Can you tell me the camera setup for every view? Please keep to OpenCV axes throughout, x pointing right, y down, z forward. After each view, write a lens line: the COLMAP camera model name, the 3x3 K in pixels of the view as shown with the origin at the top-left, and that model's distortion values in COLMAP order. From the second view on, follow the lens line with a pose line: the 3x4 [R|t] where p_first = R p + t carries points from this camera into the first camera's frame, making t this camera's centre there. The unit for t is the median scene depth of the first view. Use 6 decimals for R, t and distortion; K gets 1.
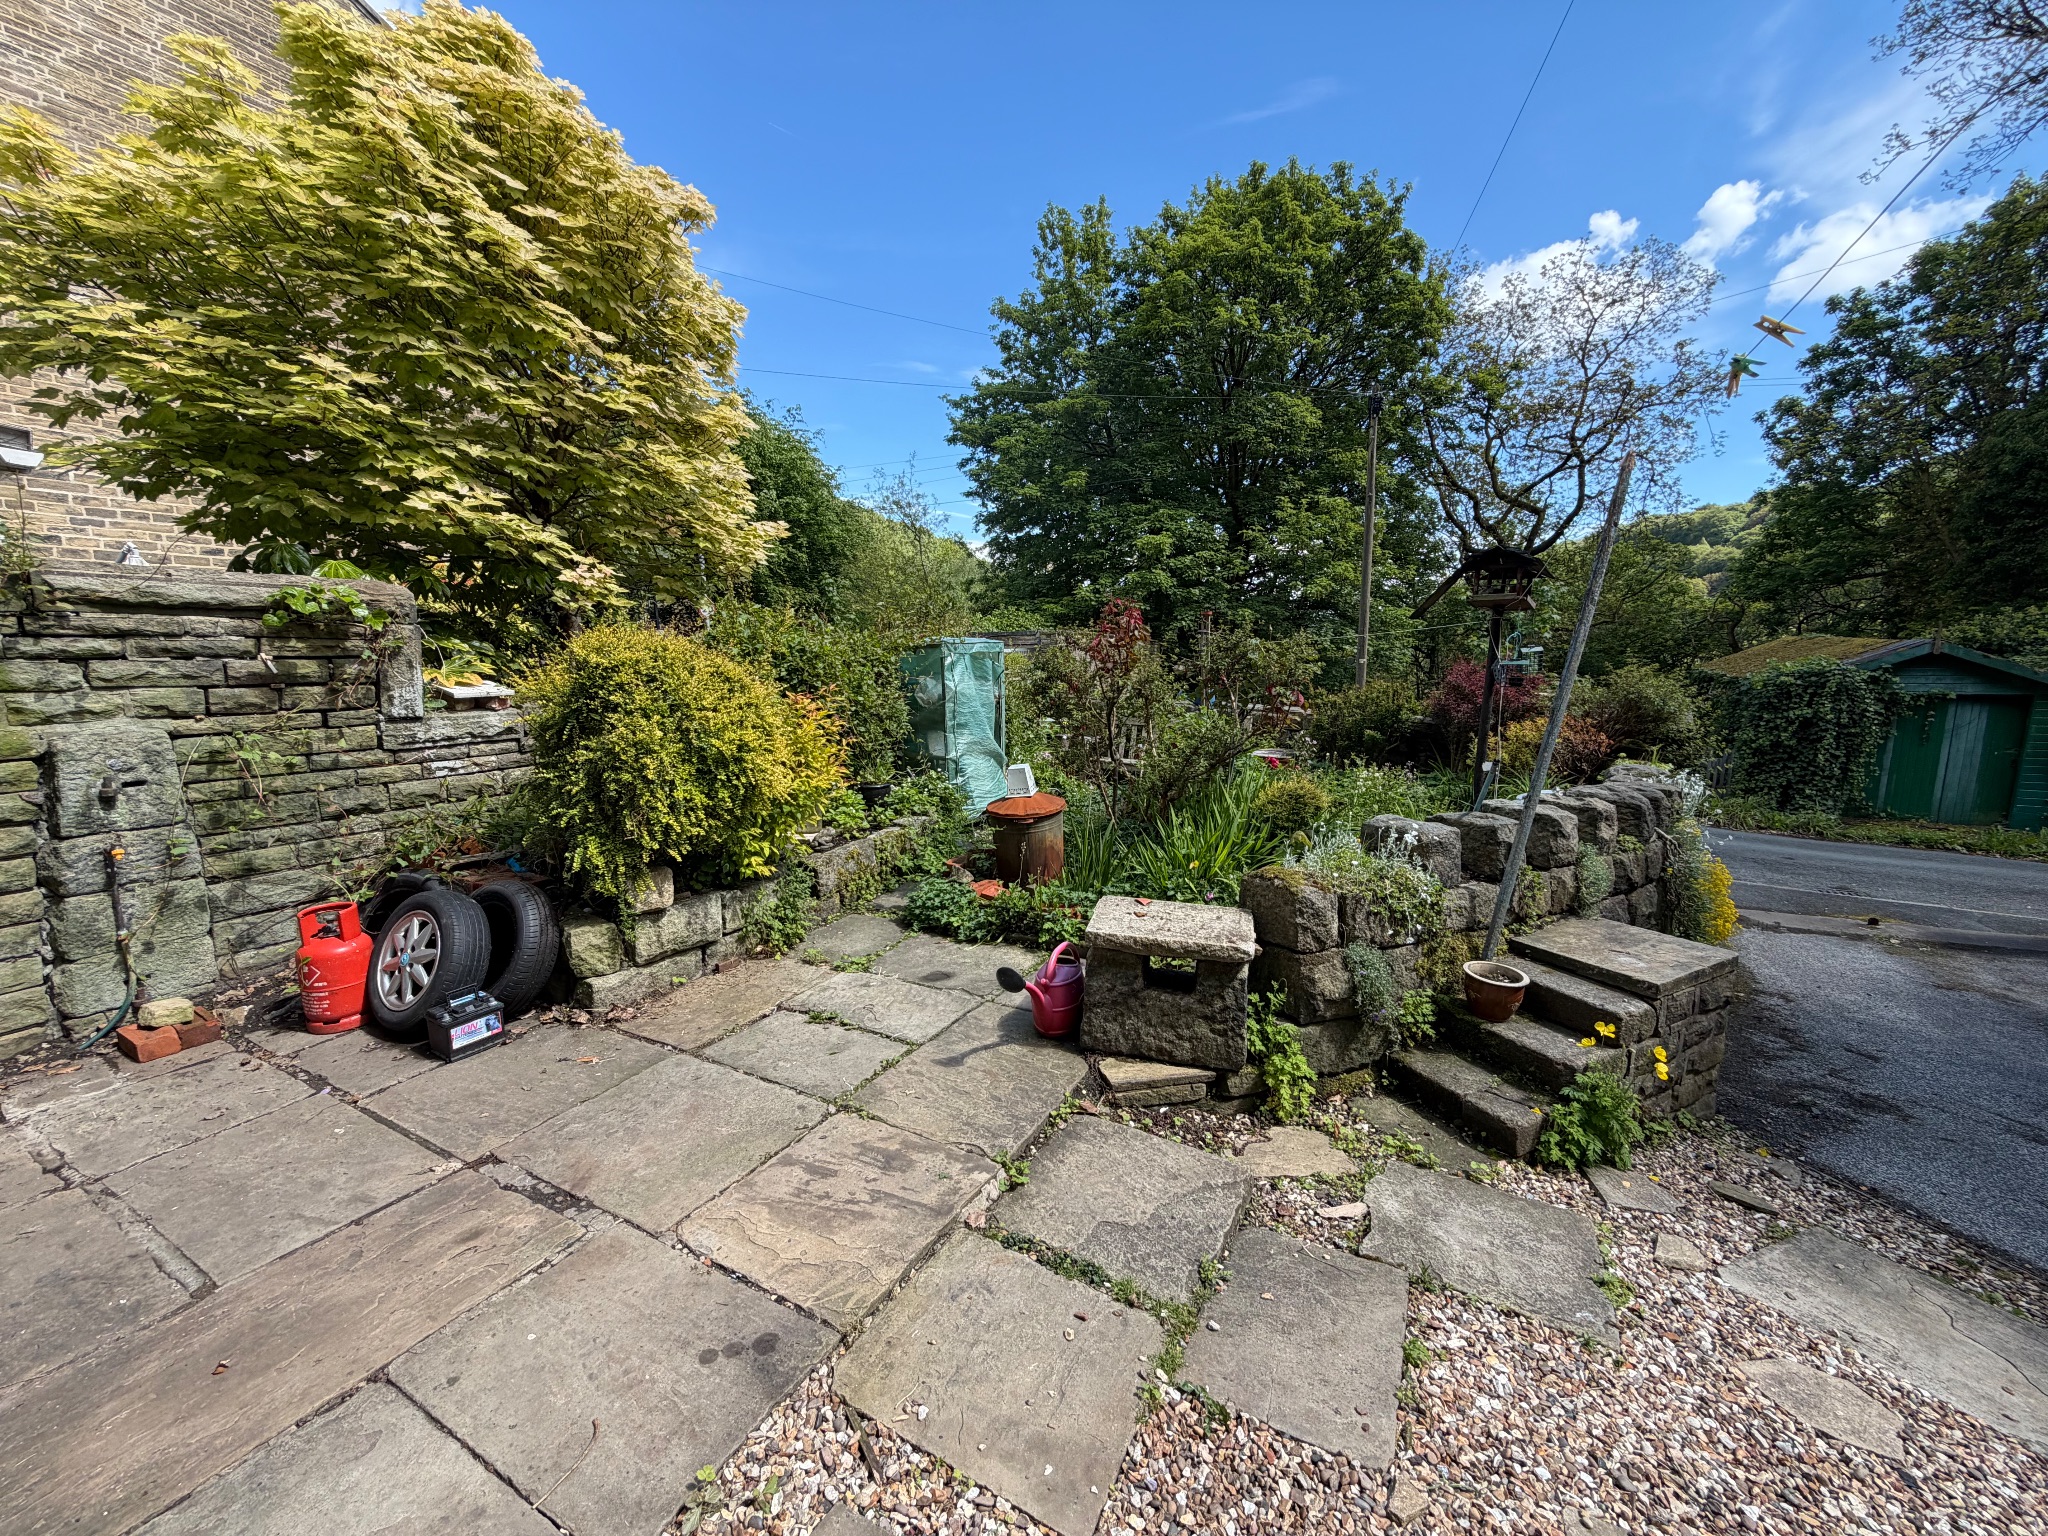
lens RADIAL K [[801.2, 0, 1020.9], [0, 801.2, 780.2], [0, 0, 1]] dist [-0.004417, -0.000845]
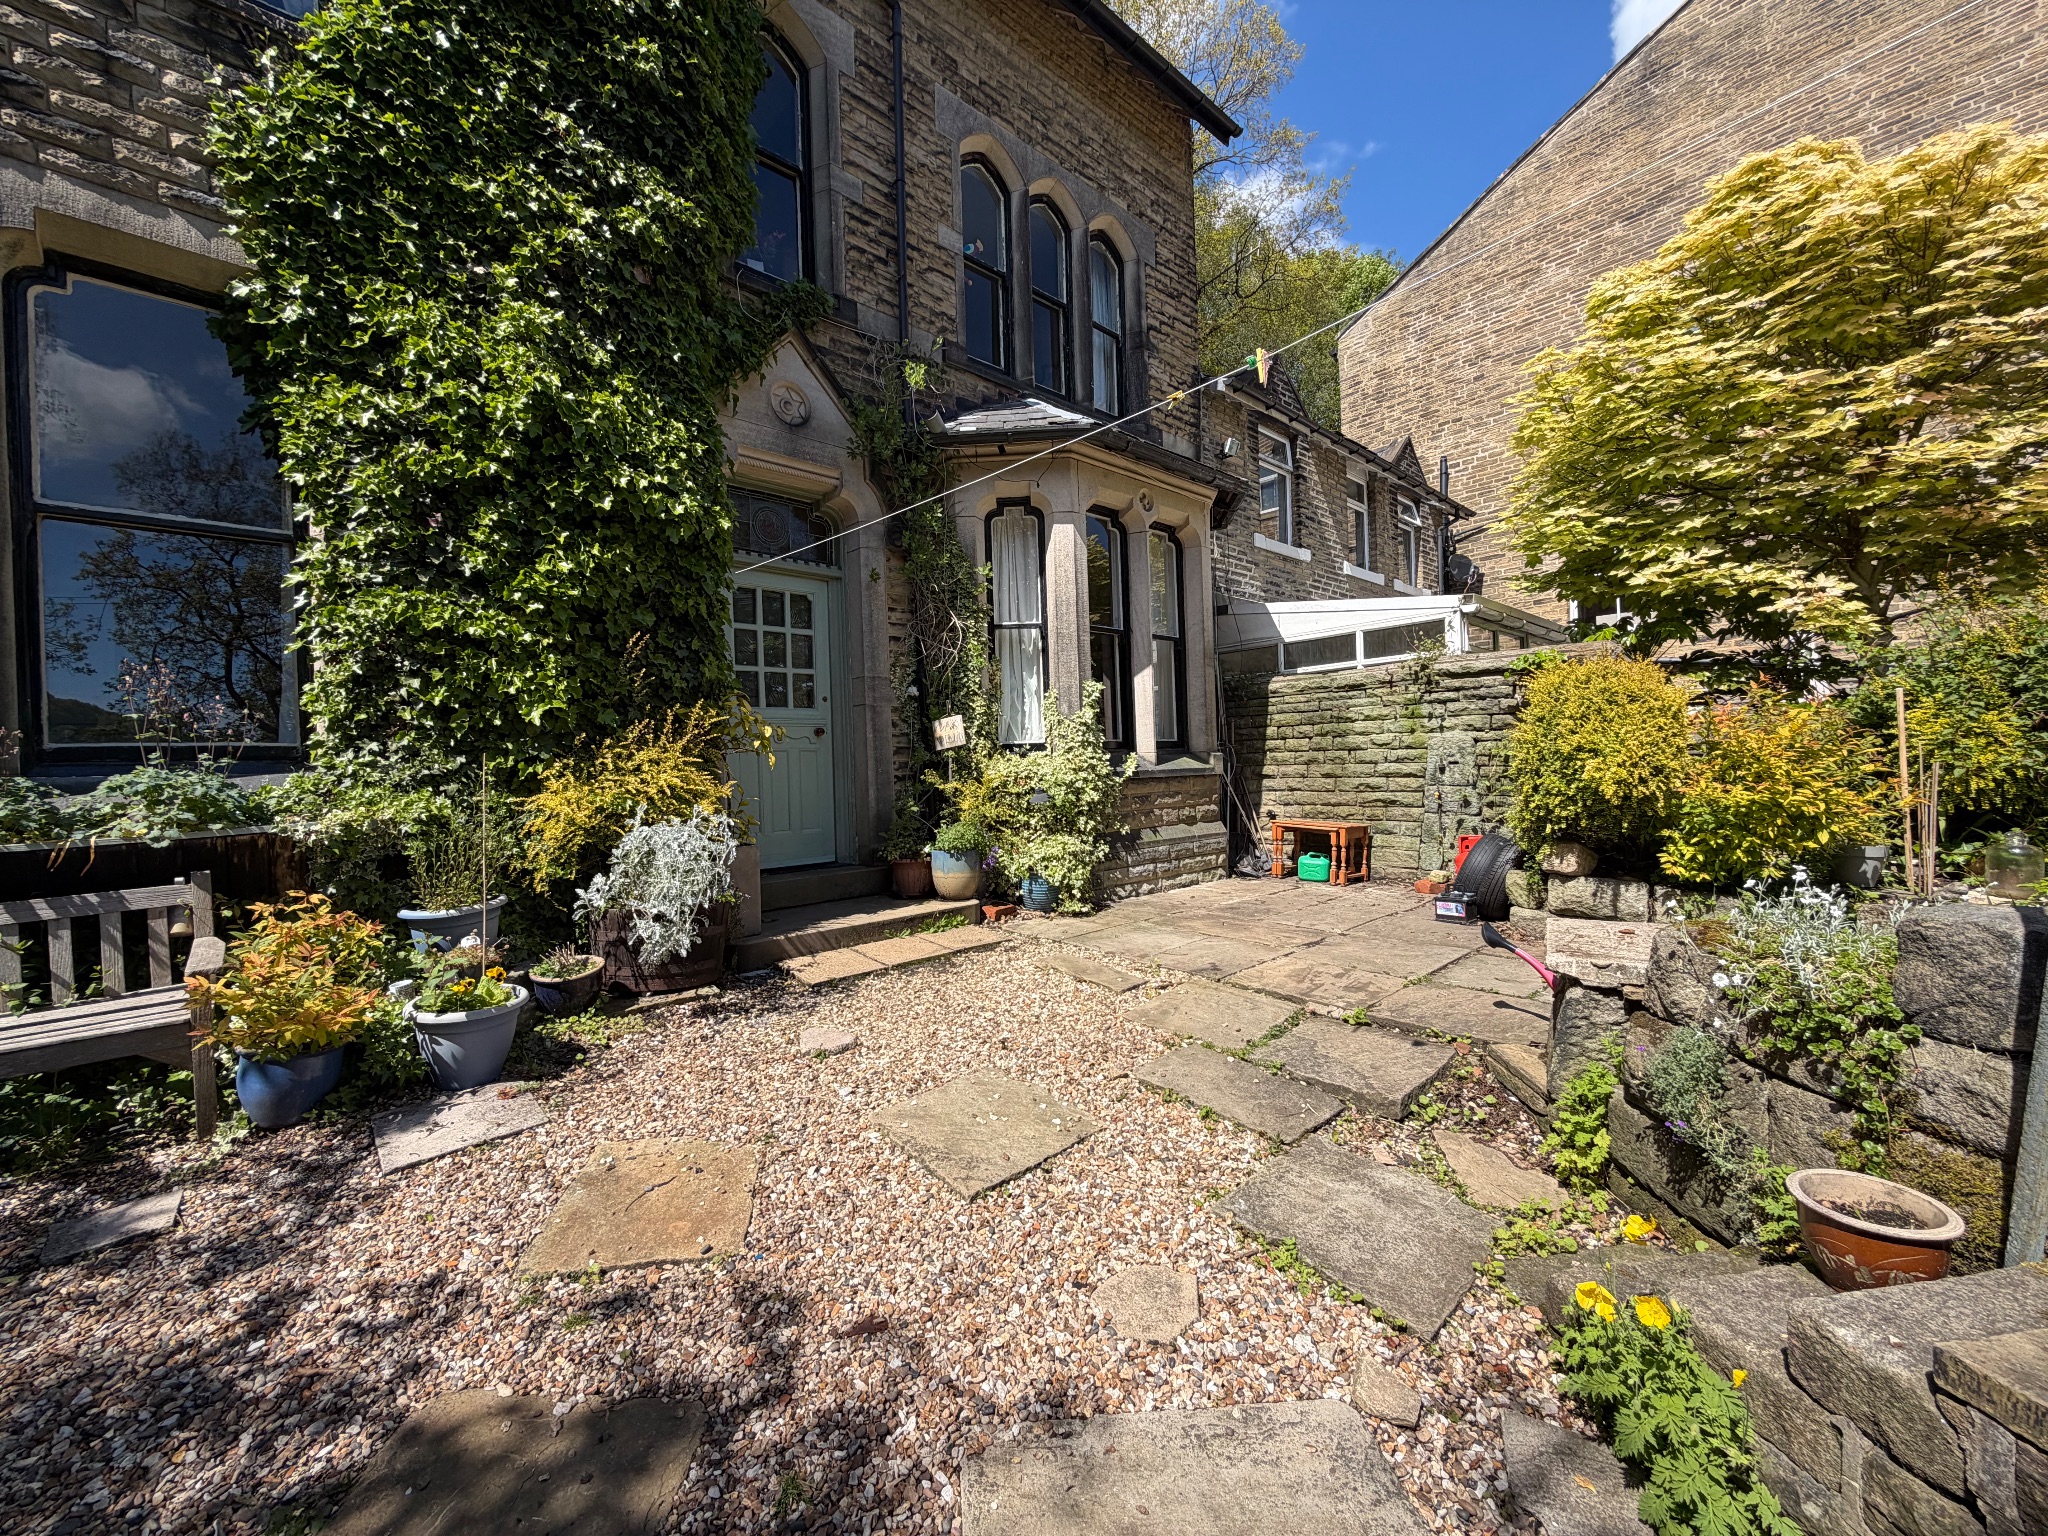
lens RADIAL K [[801.2, 0, 1016.2], [0, 801.2, 773.1], [0, 0, 1]] dist [-0.004417, -0.000845]
pose [[-0.318244, 0.034902, -0.947366, 1.156506], [-0.114521, 0.990588, 0.074964, 0.005031], [0.941066, 0.132350, -0.311251, 0.595801]]
